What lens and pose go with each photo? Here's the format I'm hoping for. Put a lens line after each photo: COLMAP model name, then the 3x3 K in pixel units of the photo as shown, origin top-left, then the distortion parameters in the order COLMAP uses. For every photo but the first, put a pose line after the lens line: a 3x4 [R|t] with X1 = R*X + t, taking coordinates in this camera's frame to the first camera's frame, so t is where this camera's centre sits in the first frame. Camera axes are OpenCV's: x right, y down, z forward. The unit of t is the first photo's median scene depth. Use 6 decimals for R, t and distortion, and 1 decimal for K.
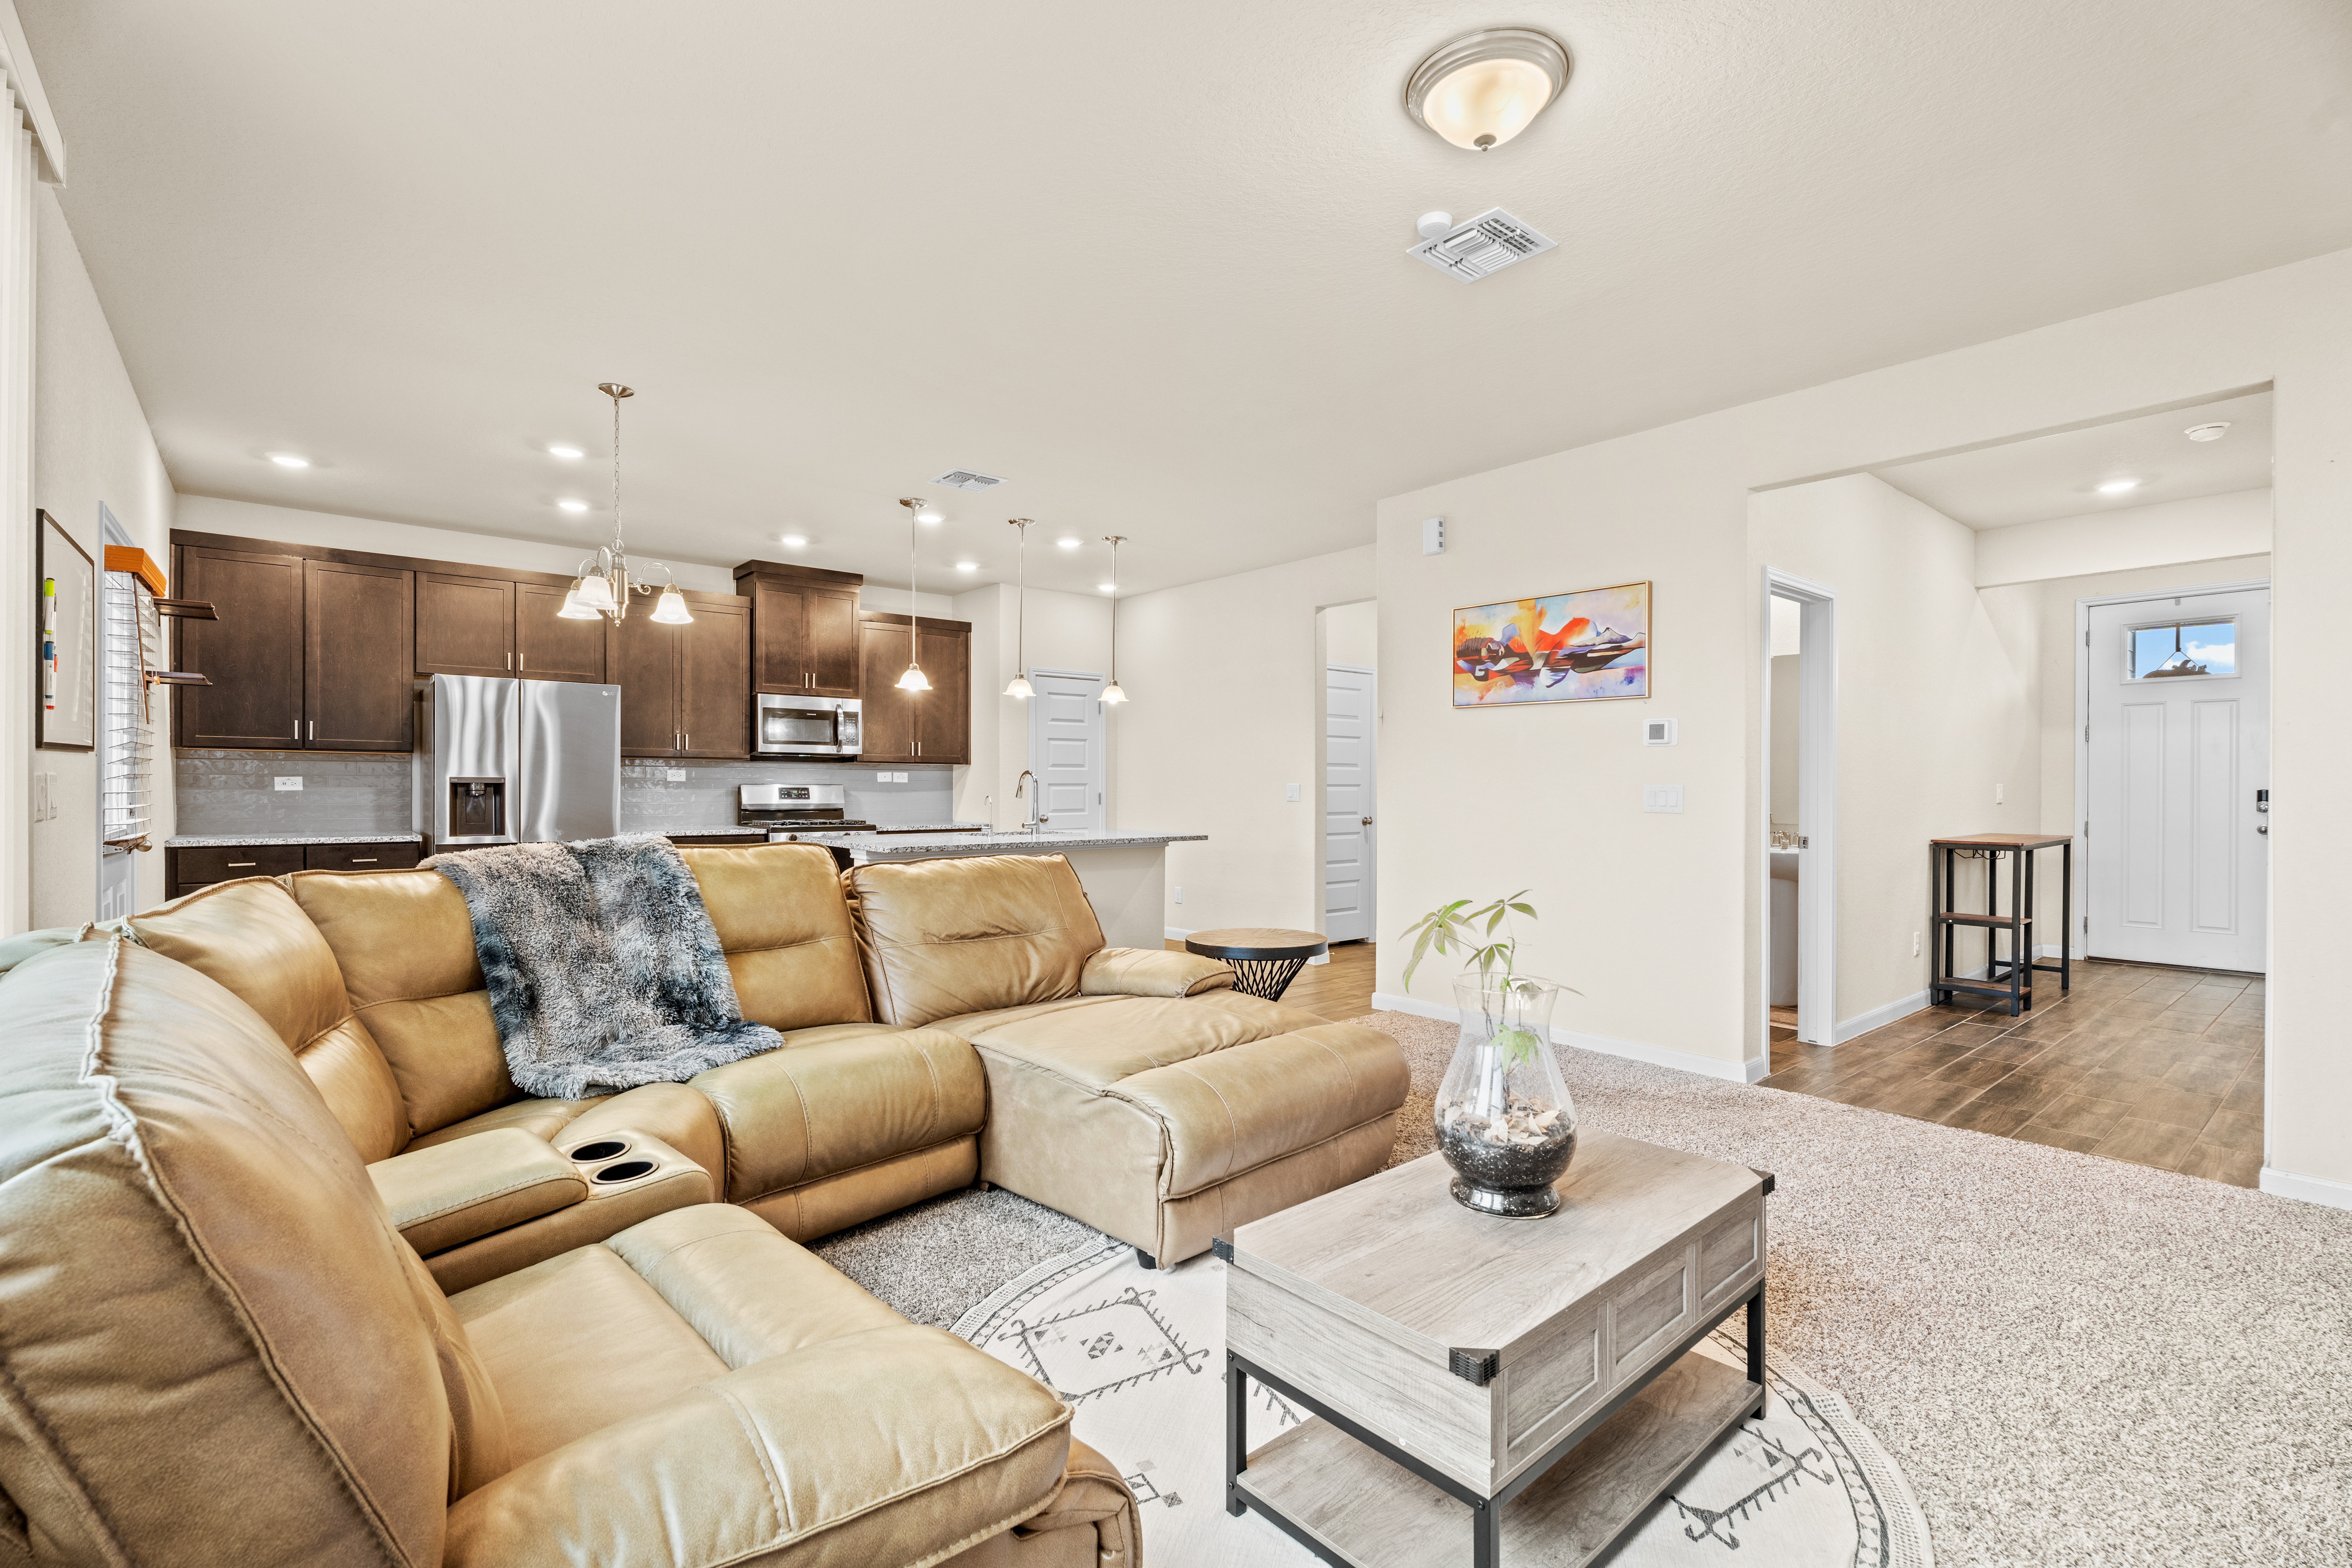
lens RADIAL K [[1041.5, 0, 1168.1], [0, 1041.5, 789.5], [0, 0, 1]] dist [-0.000183, 0.000392]
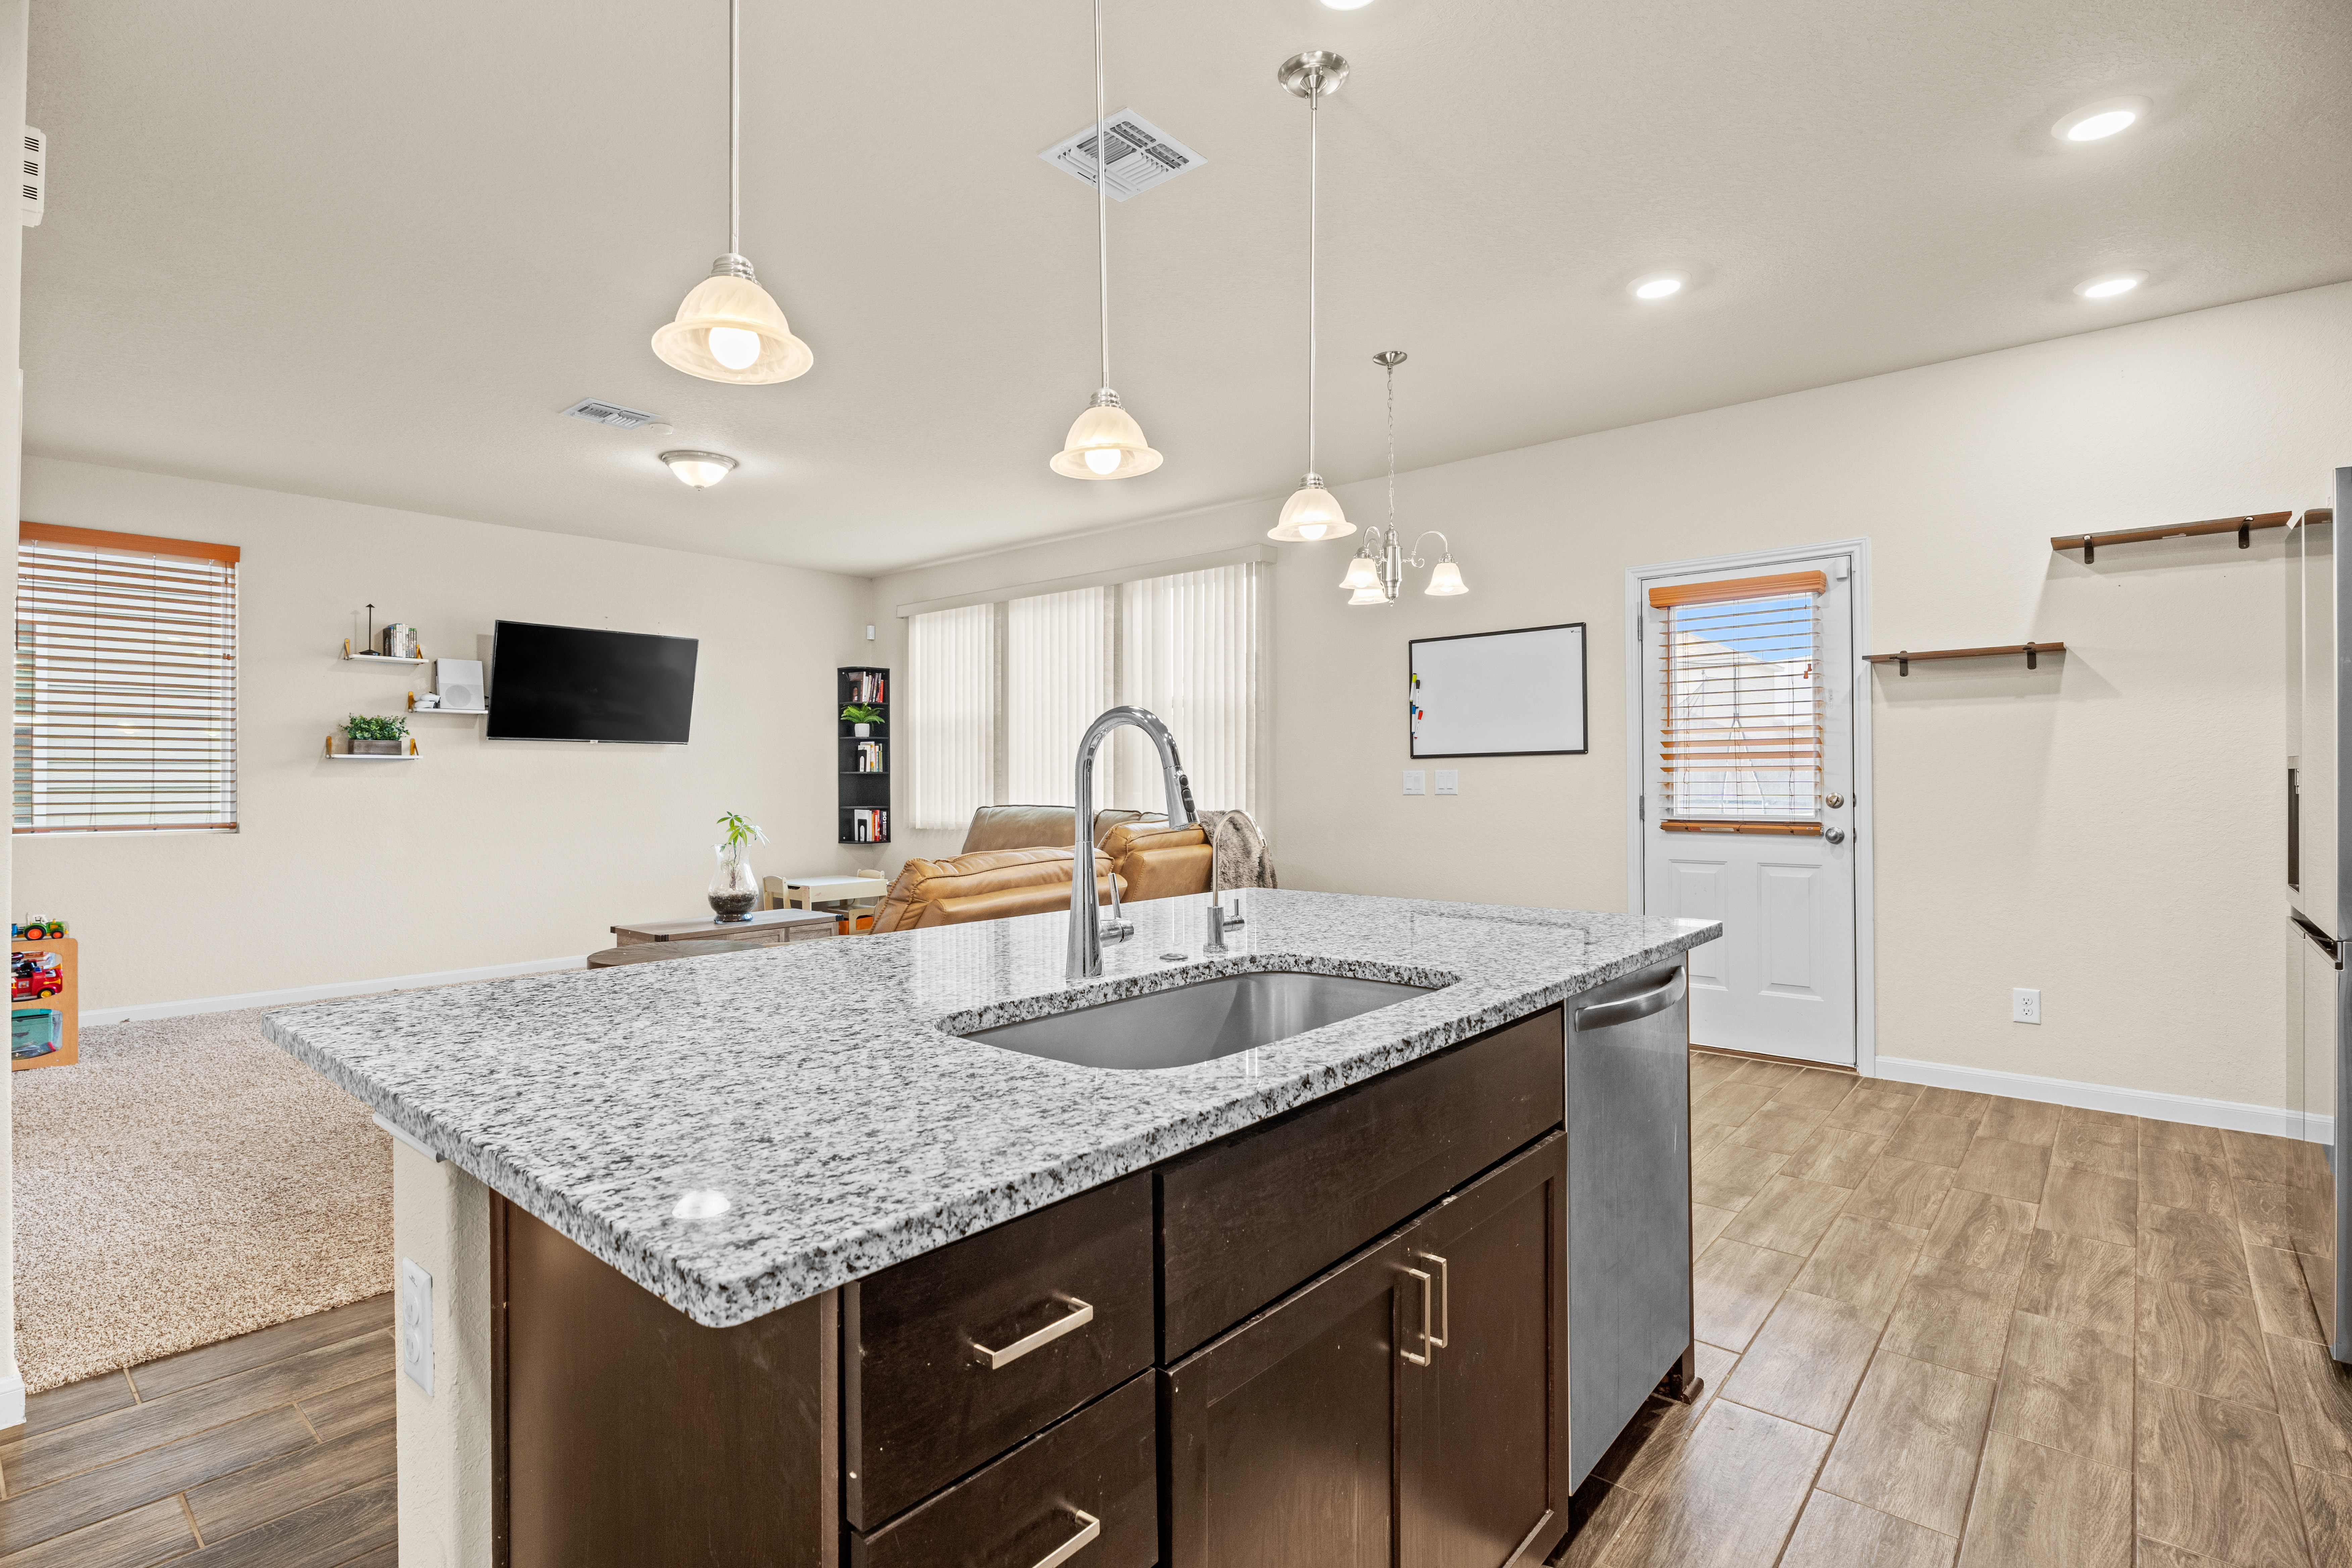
lens RADIAL K [[1145.5, 0, 1163.4], [0, 1145.5, 775.4], [0, 0, 1]] dist [0.000208, -0.000413]
pose [[-0.987825, -0.001704, -0.155562, -0.114525], [-0.001711, 0.999999, -0.000094, -0.003009], [0.155562, 0.000173, -0.987826, 1.415543]]
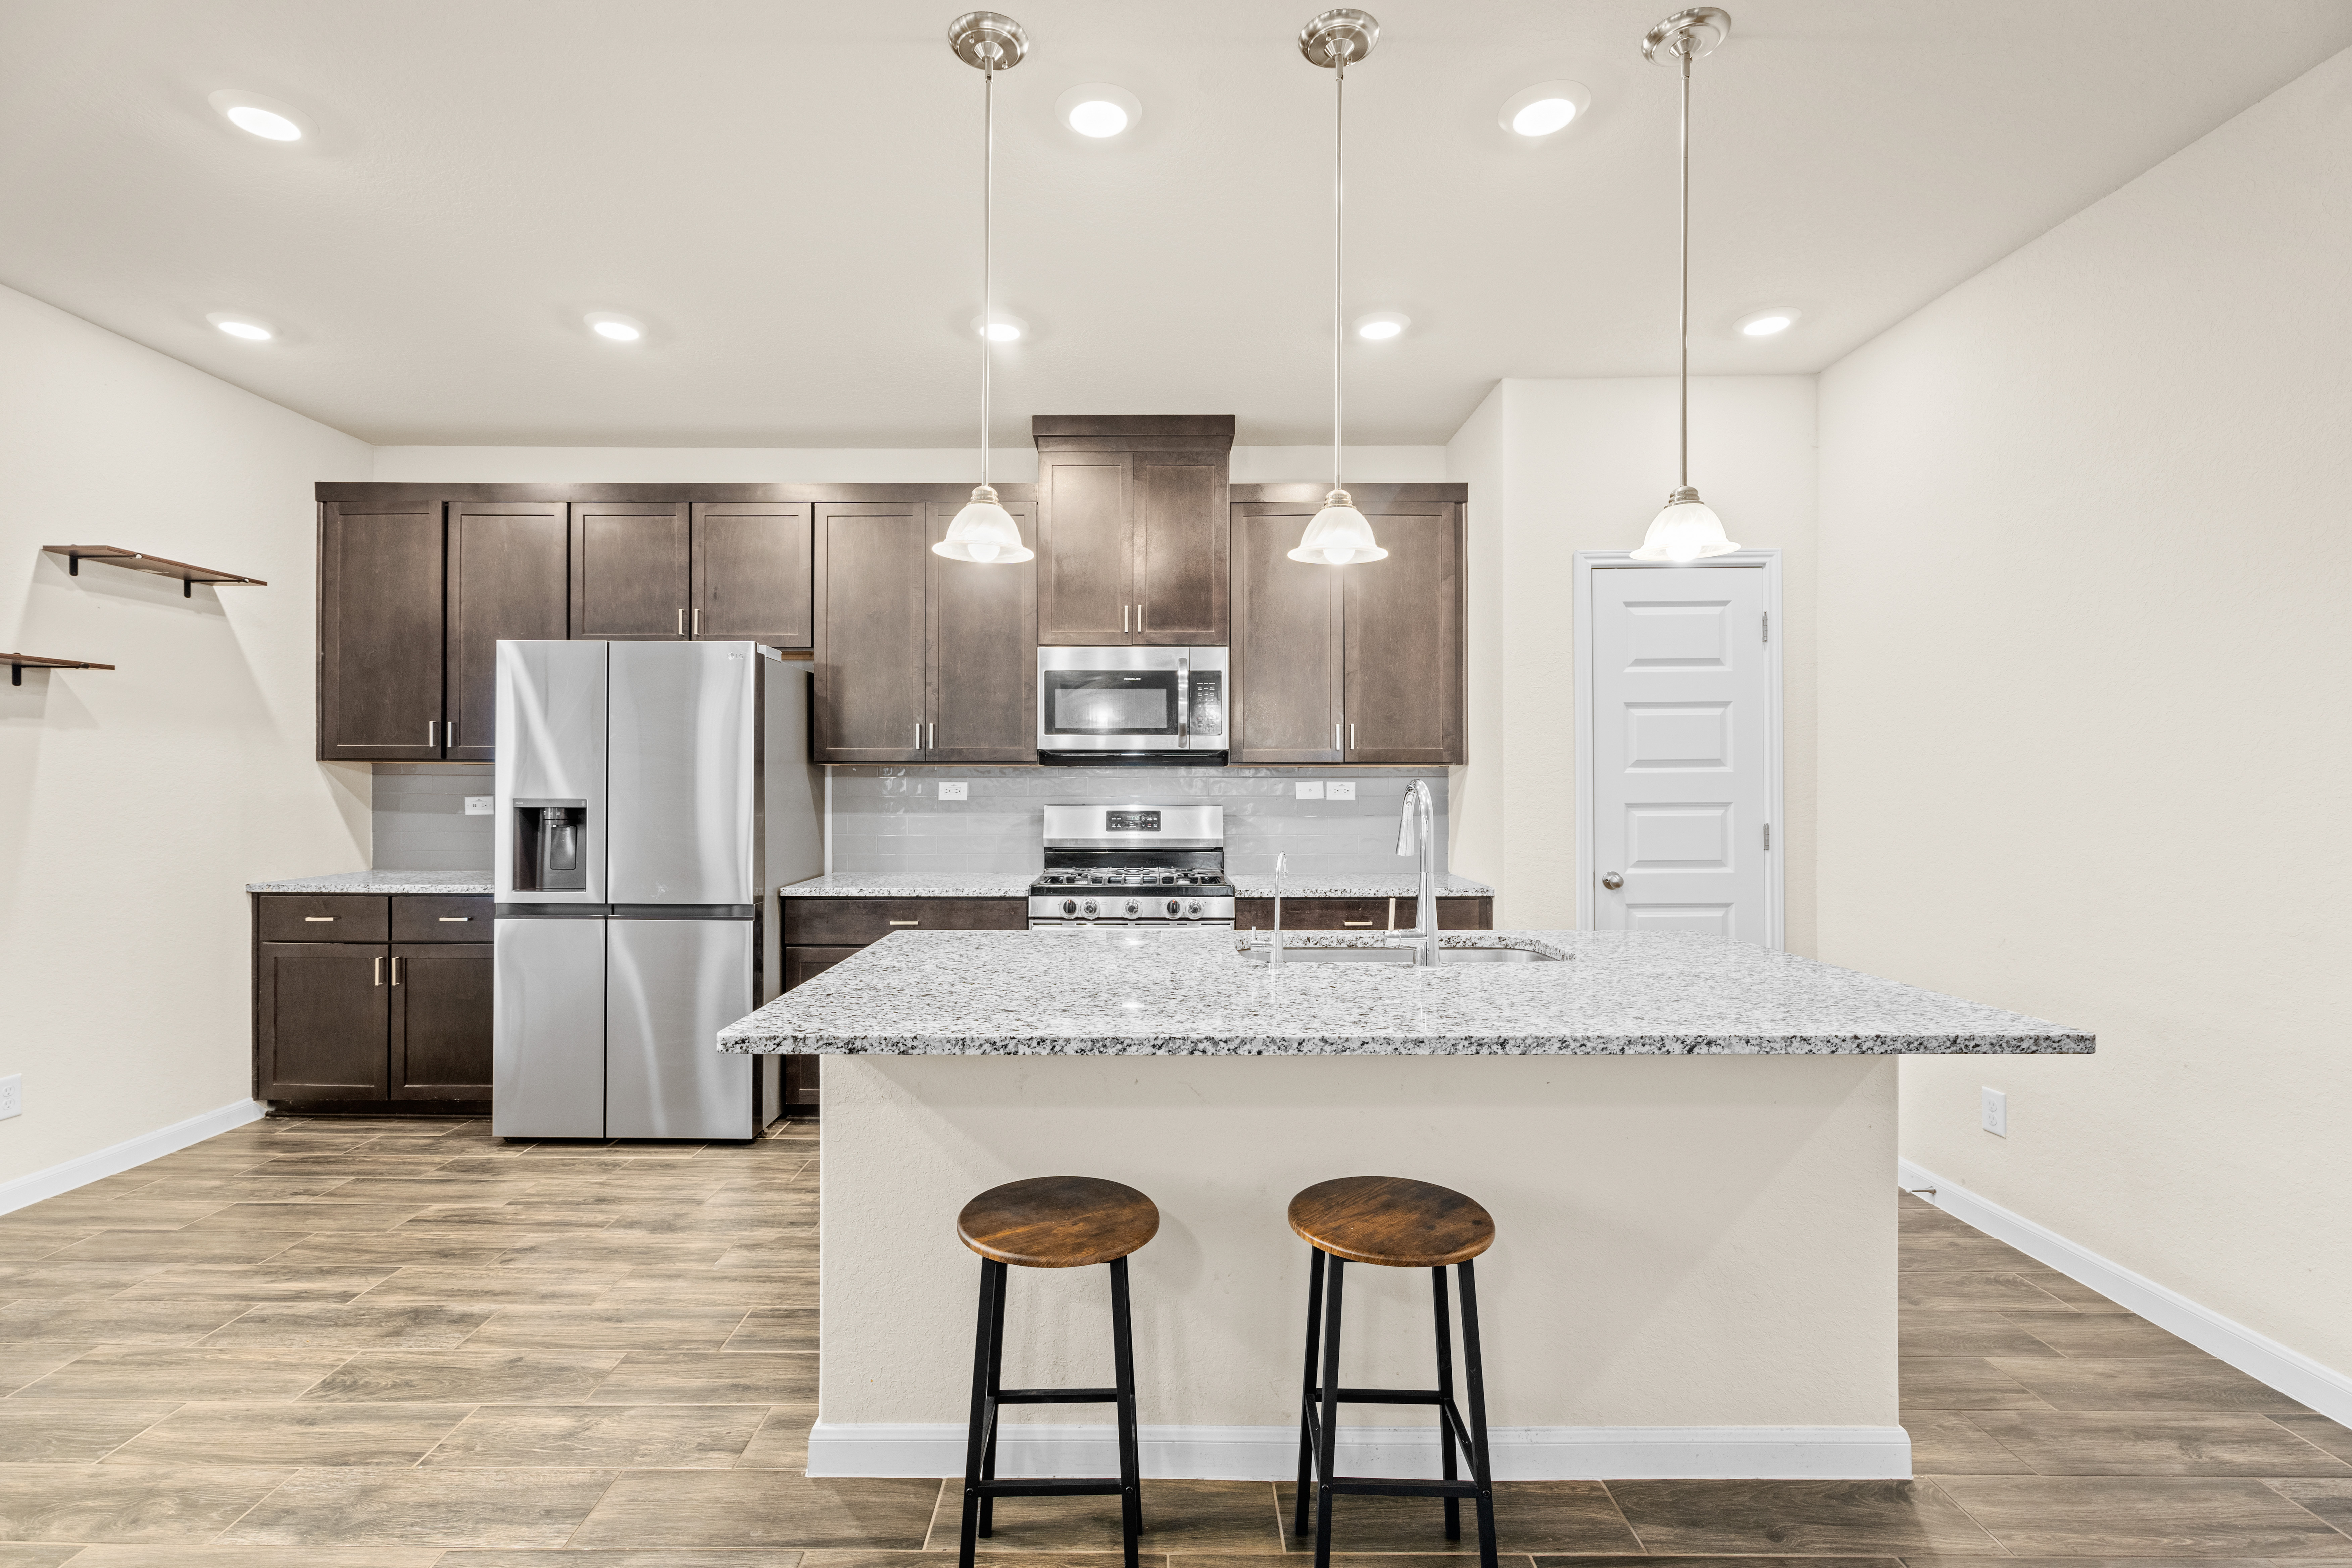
lens RADIAL K [[1060.1, 0, 1142.8], [0, 1060.1, 785.7], [0, 0, 1]] dist [-0.004080, -0.001869]
pose [[0.761736, -0.006591, -0.647854, 0.032059], [0.000426, 0.999953, -0.009673, -0.013321], [0.647888, 0.007093, 0.761703, 0.749298]]
